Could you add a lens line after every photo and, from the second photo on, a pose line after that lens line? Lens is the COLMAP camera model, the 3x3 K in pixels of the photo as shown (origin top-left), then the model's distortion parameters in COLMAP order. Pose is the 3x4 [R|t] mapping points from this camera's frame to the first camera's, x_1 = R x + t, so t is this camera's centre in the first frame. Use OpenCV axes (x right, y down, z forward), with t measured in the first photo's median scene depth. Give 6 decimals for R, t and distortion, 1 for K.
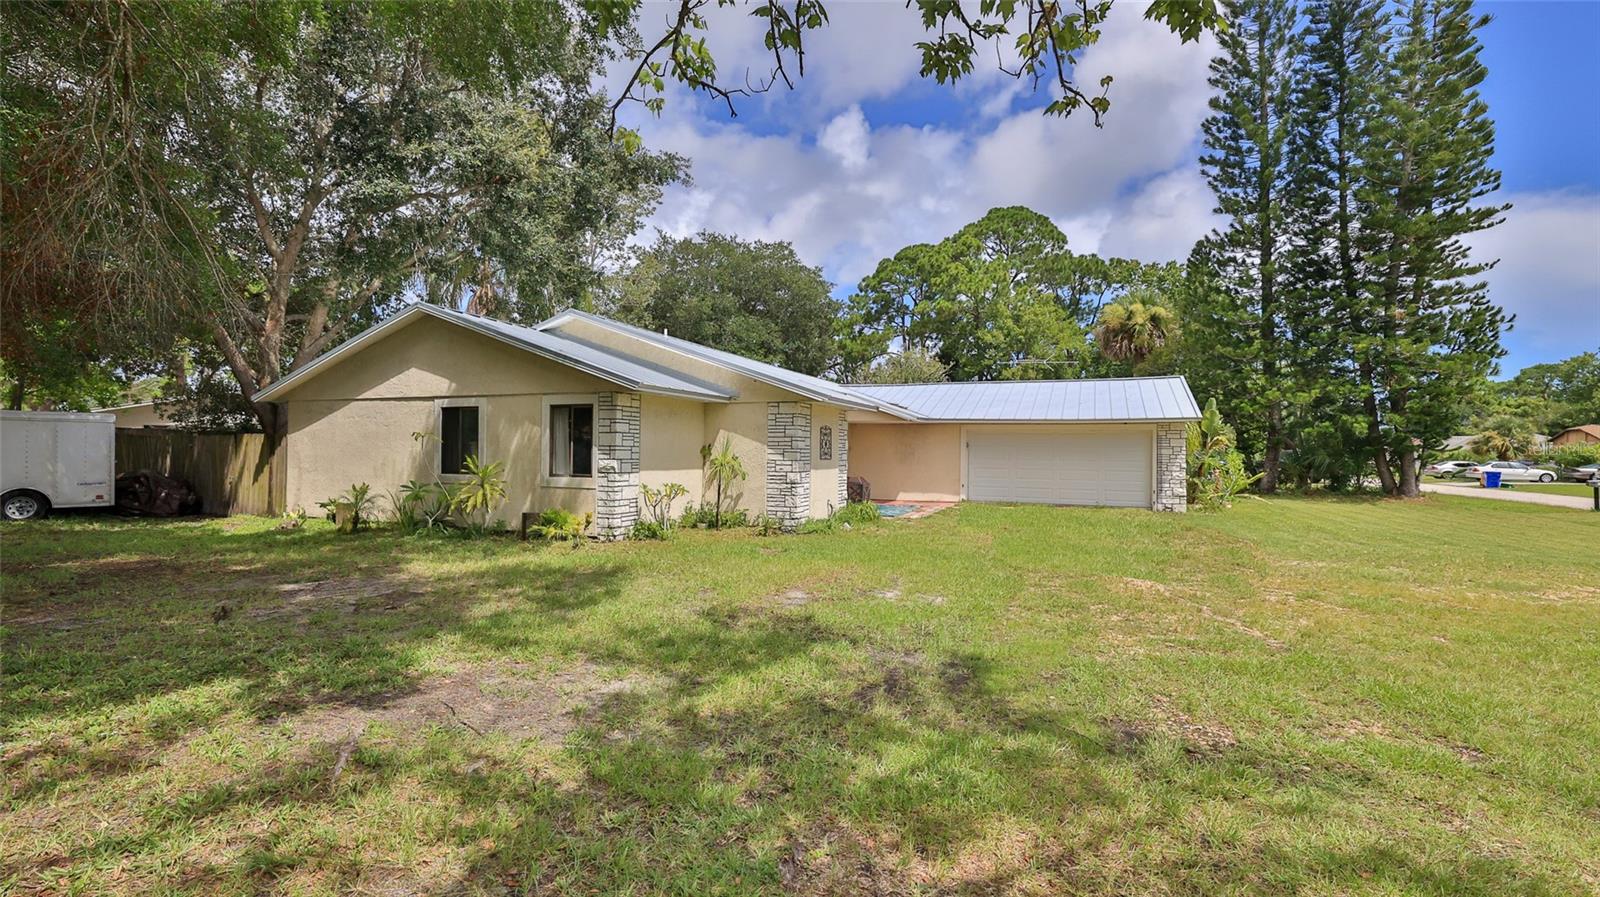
lens RADIAL K [[716.3, 0, 800.0], [0, 716.3, 444.3], [0, 0, 1]] dist [-0.001294, 0.000048]
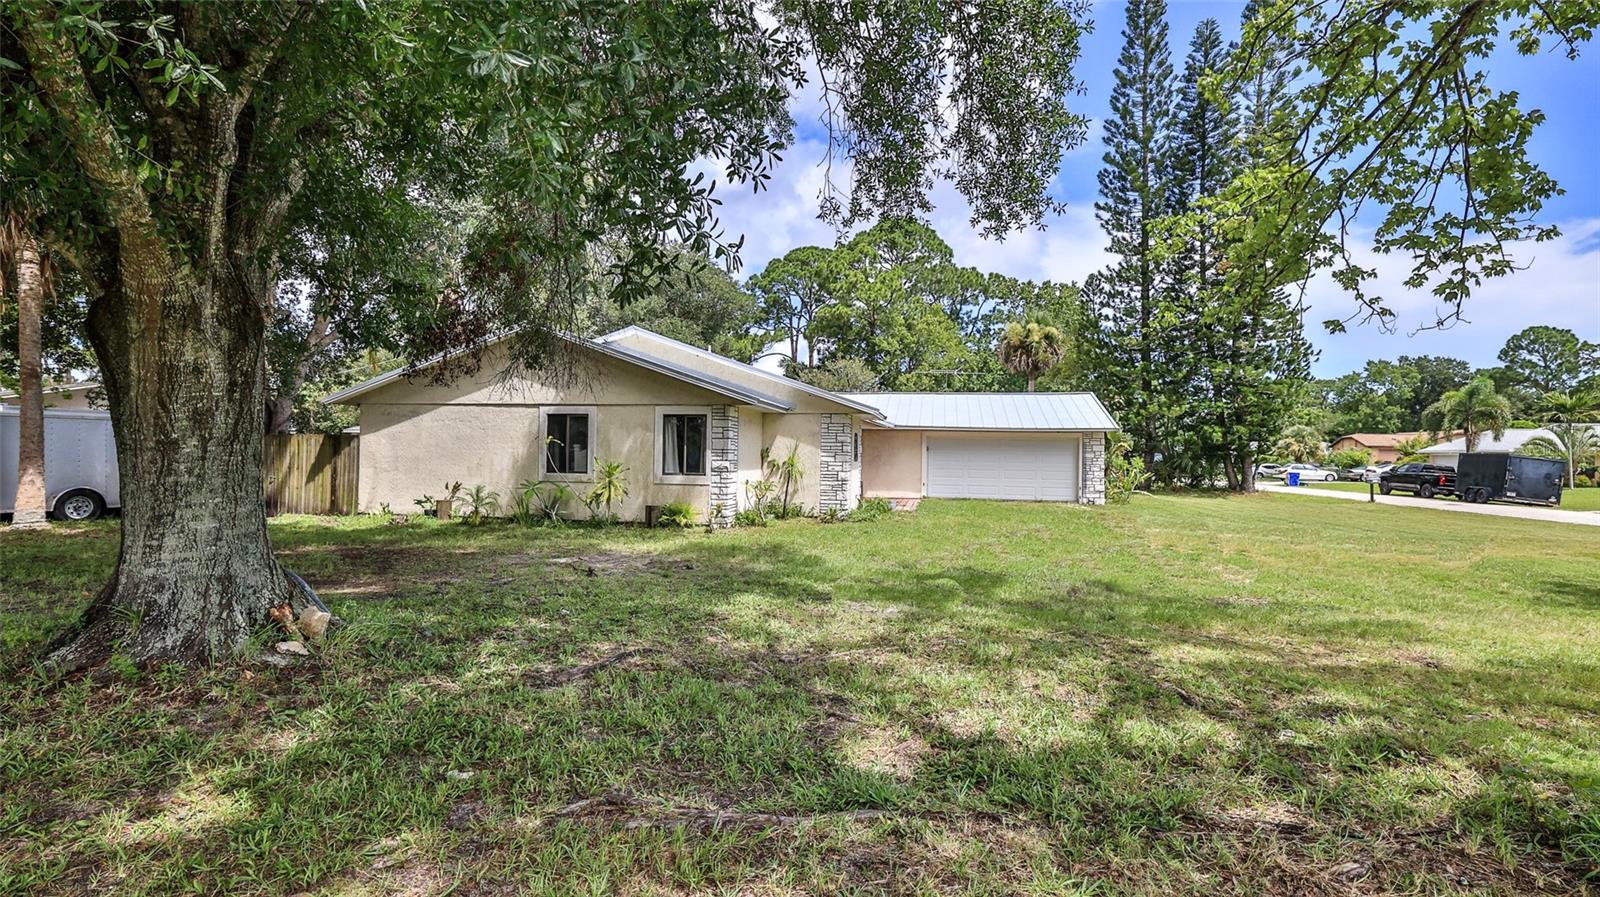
lens RADIAL K [[770.9, 0, 800.0], [0, 770.9, 448.5], [0, 0, 1]] dist [0.001730, -0.000150]
pose [[0.976752, 0.006602, 0.214272, -0.190244], [-0.007849, 0.999957, 0.004971, -0.003215], [-0.214230, -0.006537, 0.976761, -0.137514]]
